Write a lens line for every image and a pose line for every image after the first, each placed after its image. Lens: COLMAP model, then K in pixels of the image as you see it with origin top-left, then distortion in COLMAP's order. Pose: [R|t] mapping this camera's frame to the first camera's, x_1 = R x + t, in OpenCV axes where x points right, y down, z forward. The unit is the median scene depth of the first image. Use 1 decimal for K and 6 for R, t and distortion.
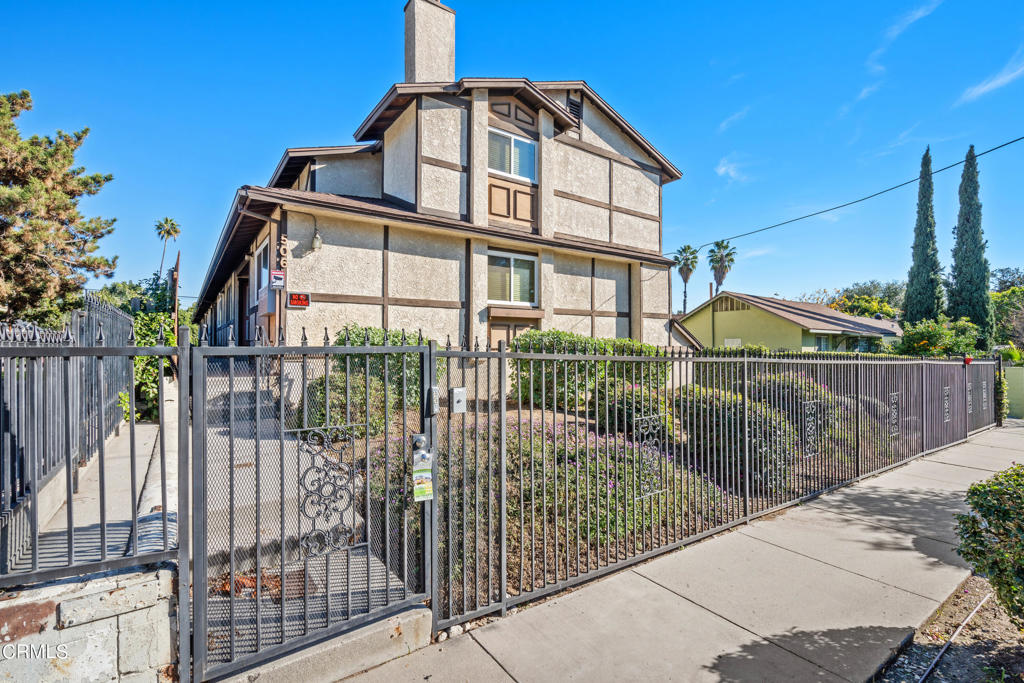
lens RADIAL K [[464.3, 0, 519.1], [0, 464.3, 338.8], [0, 0, 1]] dist [0.001146, -0.000542]
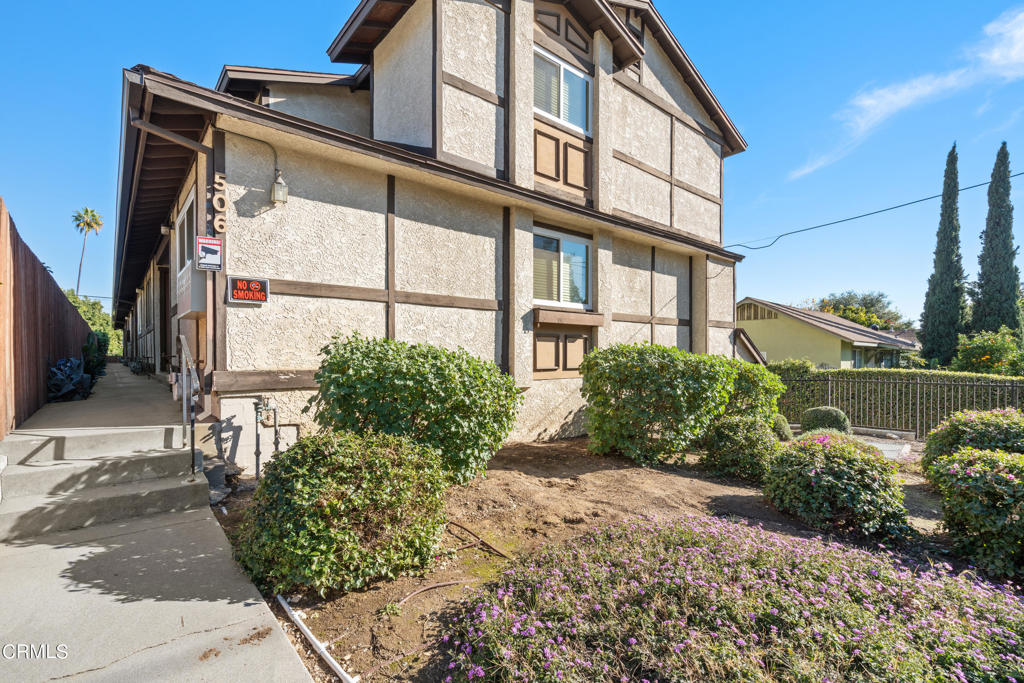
lens RADIAL K [[464.3, 0, 508.4], [0, 464.3, 362.5], [0, 0, 1]] dist [0.001146, -0.000542]
pose [[0.997183, 0.003285, 0.074940, -0.143347], [-0.005813, 0.999420, 0.033543, -0.011115], [-0.074786, -0.033884, 0.996624, 0.292113]]
